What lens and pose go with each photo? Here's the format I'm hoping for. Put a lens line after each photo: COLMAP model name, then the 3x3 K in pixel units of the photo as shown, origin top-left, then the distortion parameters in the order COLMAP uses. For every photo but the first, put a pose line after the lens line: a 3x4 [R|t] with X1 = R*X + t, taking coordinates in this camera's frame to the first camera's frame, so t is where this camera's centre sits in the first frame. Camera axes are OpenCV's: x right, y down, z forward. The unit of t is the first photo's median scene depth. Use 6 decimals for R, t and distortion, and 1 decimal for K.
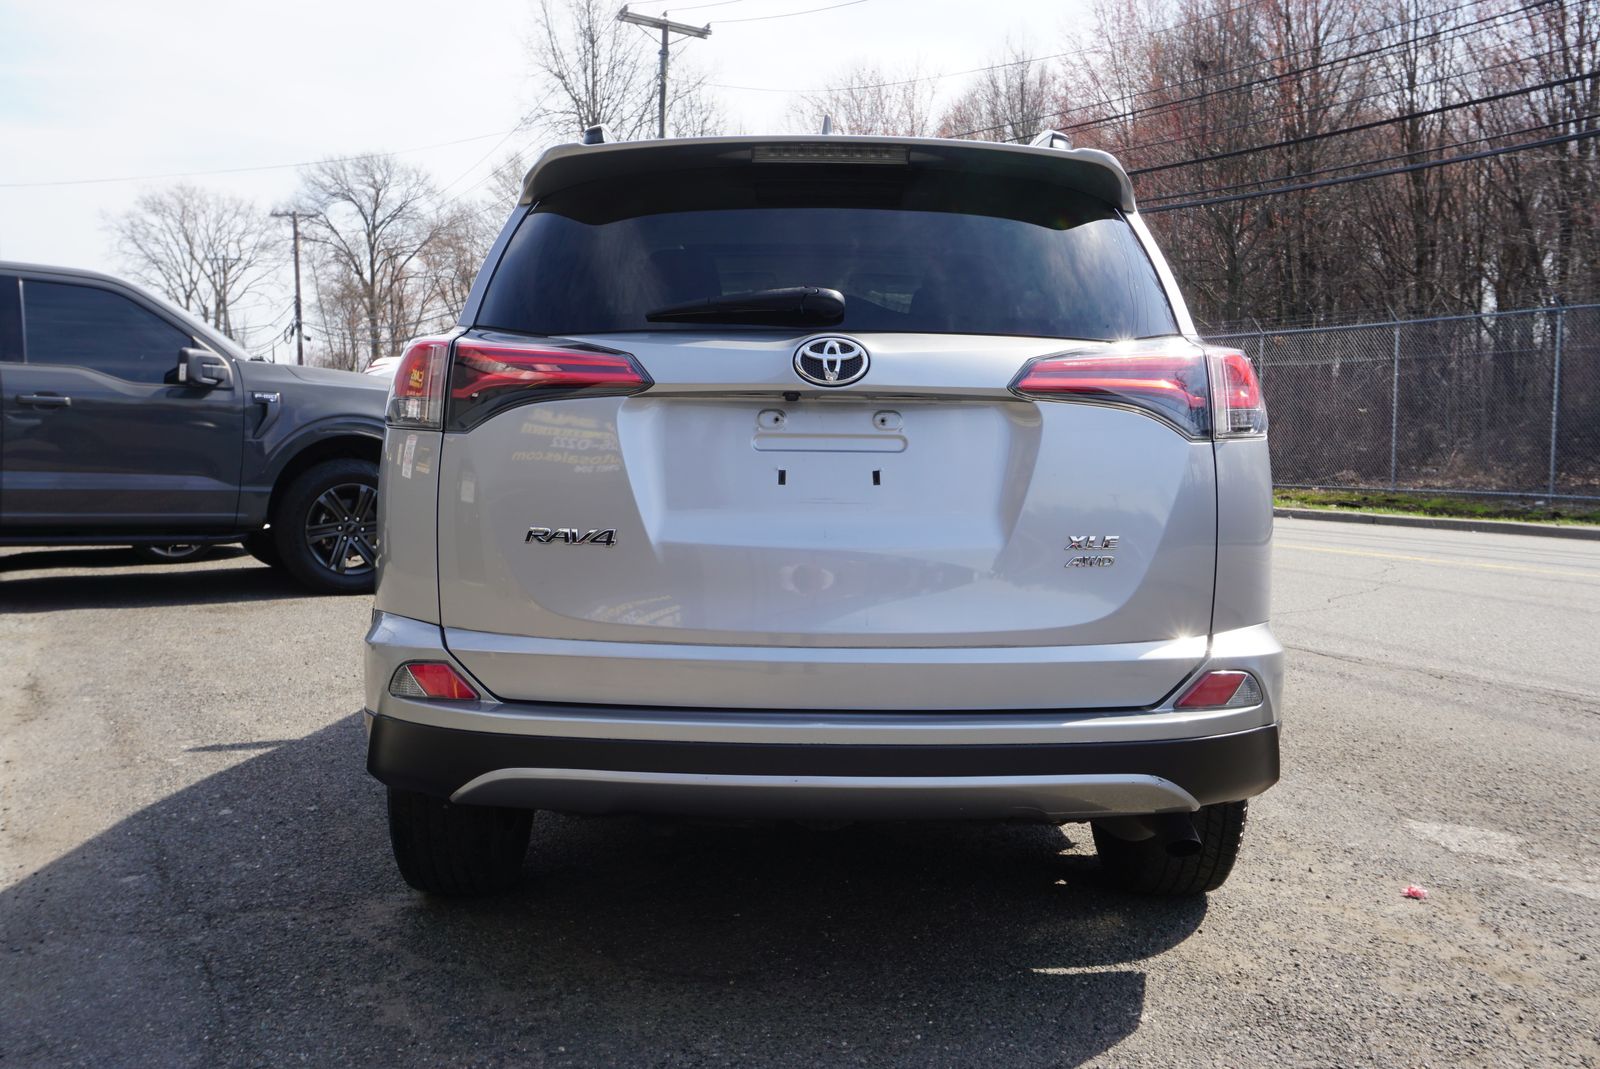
lens RADIAL K [[1513.9, 0, 794.5], [0, 1513.9, 527.2], [0, 0, 1]] dist [-0.004535, 0.000000]
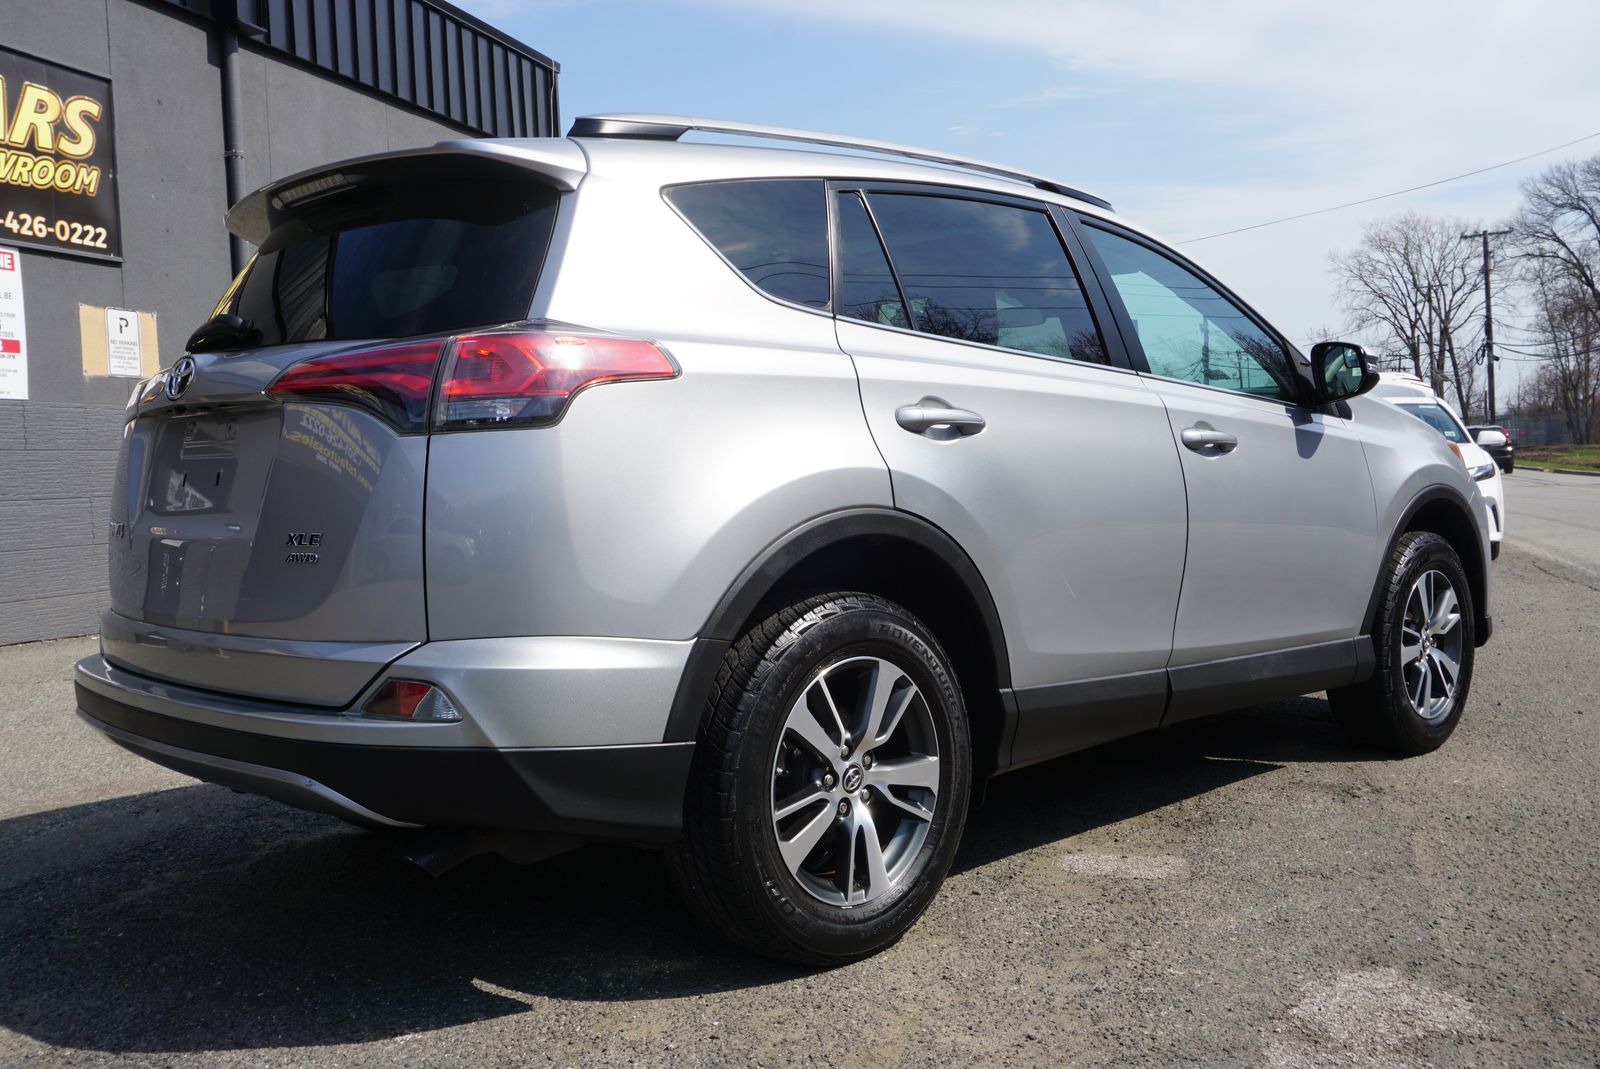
lens RADIAL K [[1458.4, 0, 788.5], [0, 1458.4, 528.6], [0, 0, 1]] dist [-0.006185, 0.000000]
pose [[0.693667, 0.003487, -0.720288, 0.409046], [-0.014321, 0.999857, -0.008951, 0.001241], [0.720154, 0.016524, 0.693618, 0.199820]]
